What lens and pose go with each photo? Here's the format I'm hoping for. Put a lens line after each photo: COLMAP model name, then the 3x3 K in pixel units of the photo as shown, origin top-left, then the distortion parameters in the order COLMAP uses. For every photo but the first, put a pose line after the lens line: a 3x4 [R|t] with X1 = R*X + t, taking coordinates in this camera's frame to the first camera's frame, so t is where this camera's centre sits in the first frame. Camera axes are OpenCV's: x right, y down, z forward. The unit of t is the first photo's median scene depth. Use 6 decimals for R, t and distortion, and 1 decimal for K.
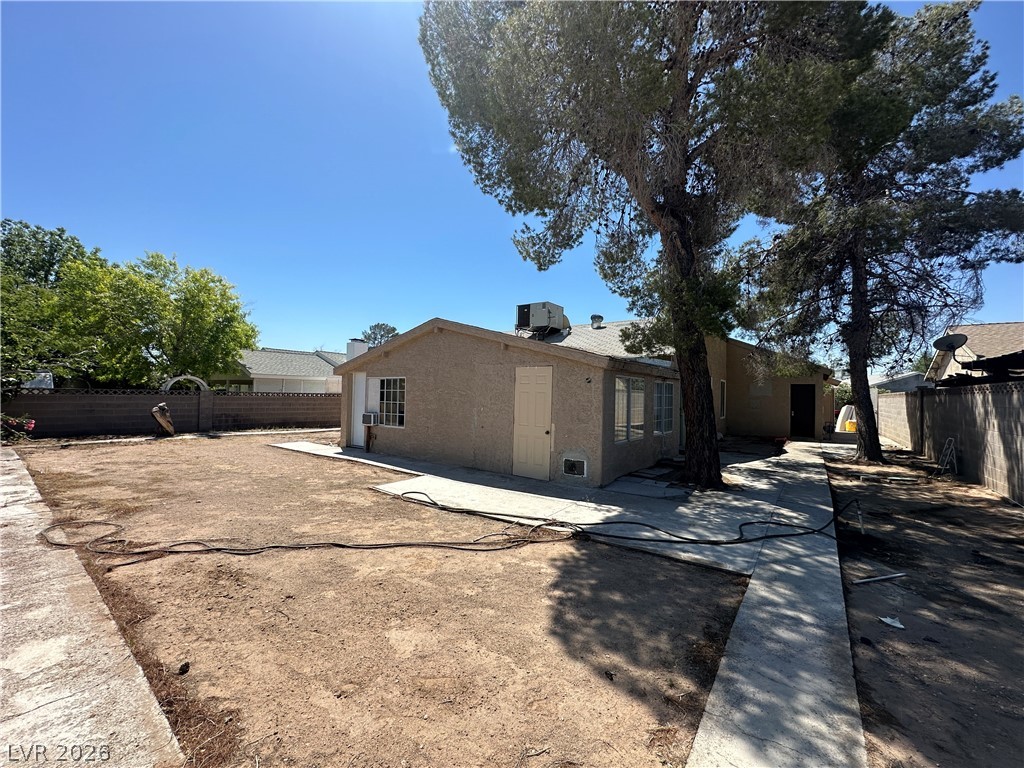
lens RADIAL K [[416.9, 0, 512.6], [0, 416.9, 383.5], [0, 0, 1]] dist [-0.003182, 0.000275]
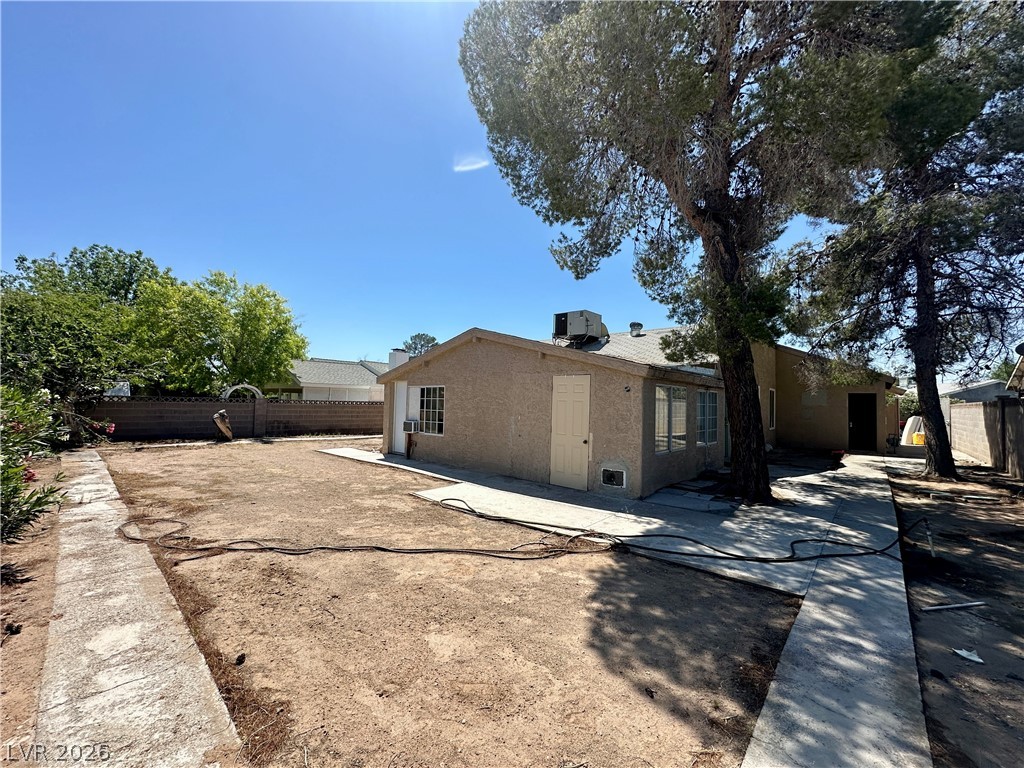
lens RADIAL K [[416.9, 0, 511.5], [0, 416.9, 384.5], [0, 0, 1]] dist [-0.003182, 0.000275]
pose [[0.995770, -0.000457, -0.091874, 0.000099], [-0.001233, 0.999831, -0.018336, -0.000229], [0.091867, 0.018372, 0.995602, -0.005029]]
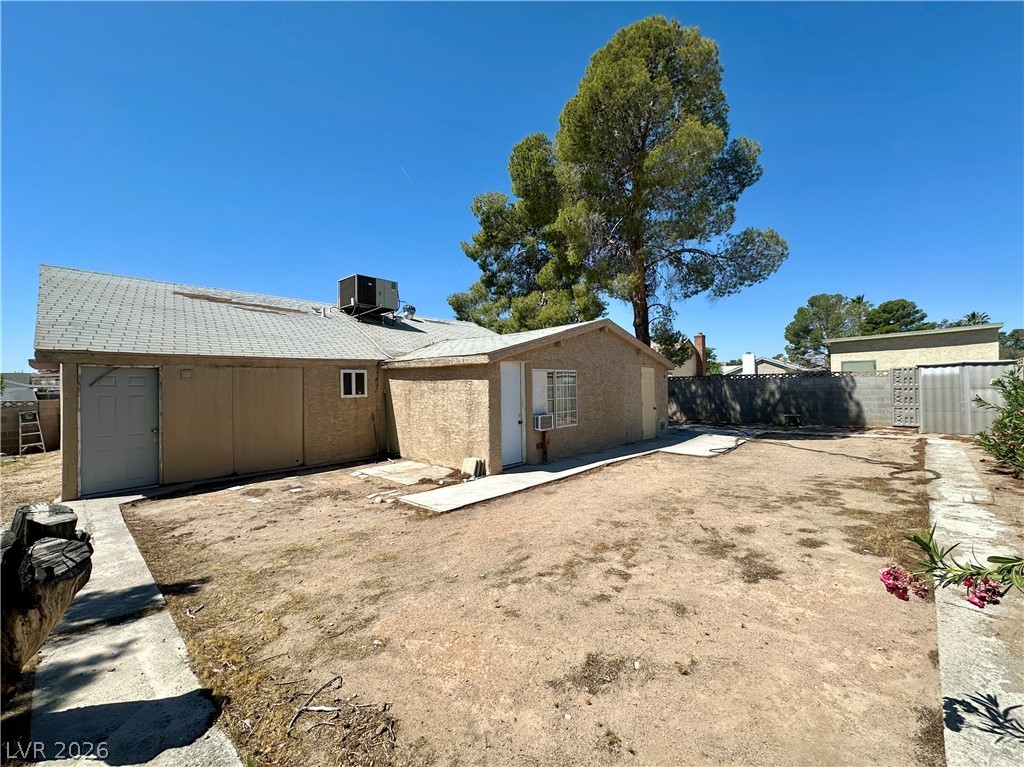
lens RADIAL K [[416.9, 0, 521.9], [0, 416.9, 382.3], [0, 0, 1]] dist [-0.003182, 0.000275]
pose [[0.127507, -0.017461, 0.991684, -1.987383], [-0.007267, 0.999802, 0.018539, -0.009771], [-0.991811, -0.009570, 0.127355, 1.640731]]
